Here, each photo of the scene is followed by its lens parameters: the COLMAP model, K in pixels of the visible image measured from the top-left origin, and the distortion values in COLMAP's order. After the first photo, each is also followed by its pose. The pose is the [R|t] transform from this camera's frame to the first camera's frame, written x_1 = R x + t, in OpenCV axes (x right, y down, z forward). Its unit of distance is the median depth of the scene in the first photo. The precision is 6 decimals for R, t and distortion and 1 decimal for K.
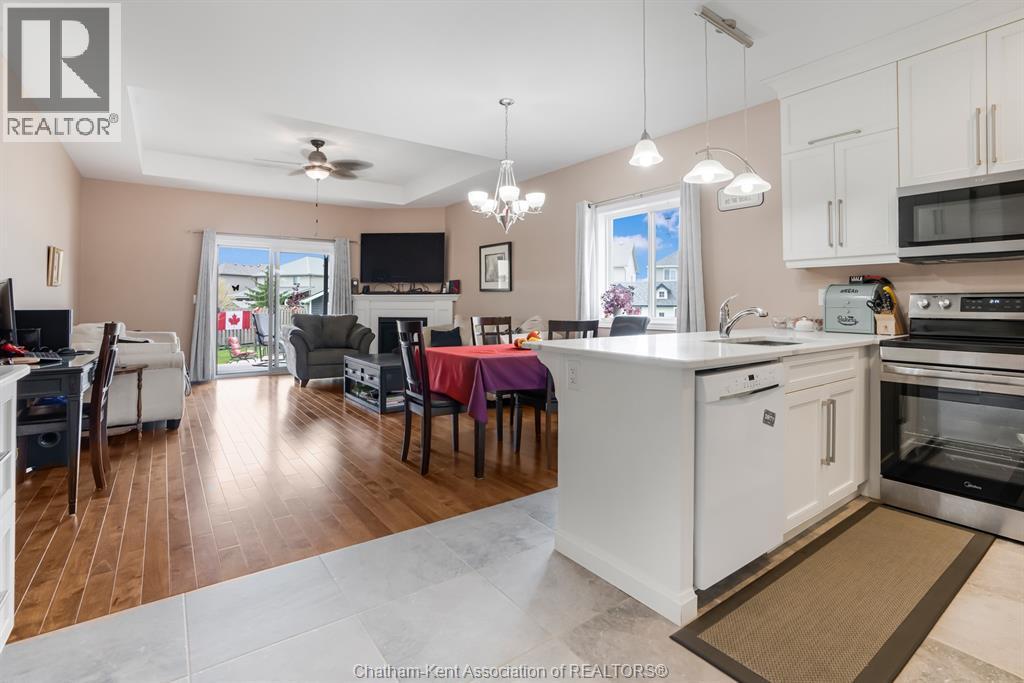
lens RADIAL K [[484.3, 0, 515.3], [0, 484.3, 319.6], [0, 0, 1]] dist [-0.045596, 0.000172]
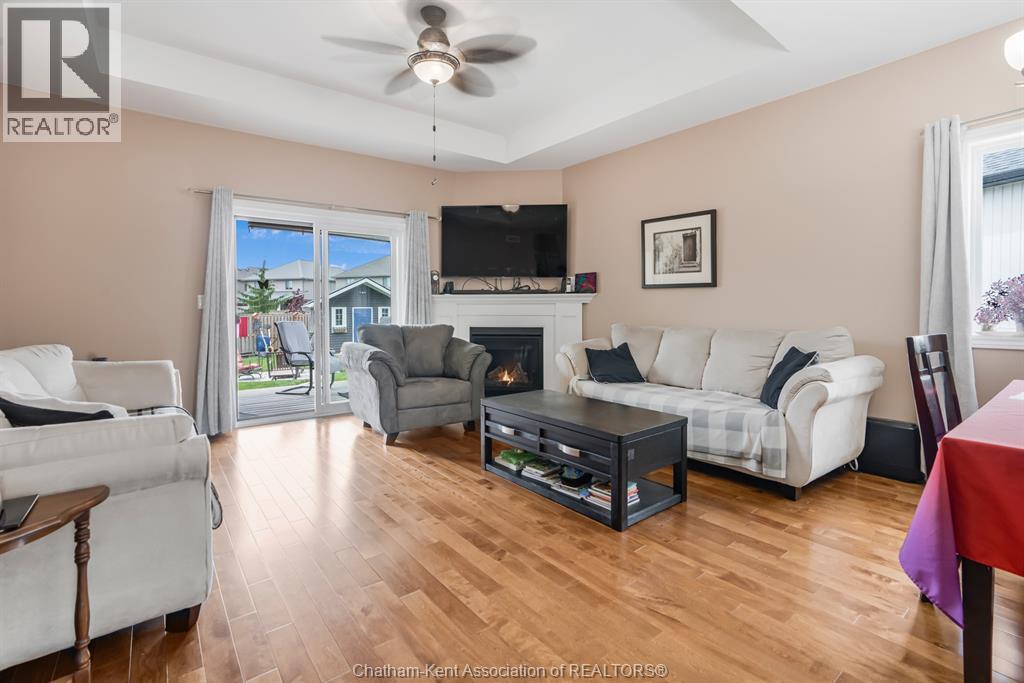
lens RADIAL K [[460.6, 0, 512.0], [0, 460.6, 341.5], [0, 0, 1]] dist [-0.062638, 0.030415]
pose [[0.999056, -0.007969, 0.042695, -0.256410], [0.006211, 0.999133, 0.041165, -0.011366], [-0.042986, -0.040861, 0.998240, 0.343291]]
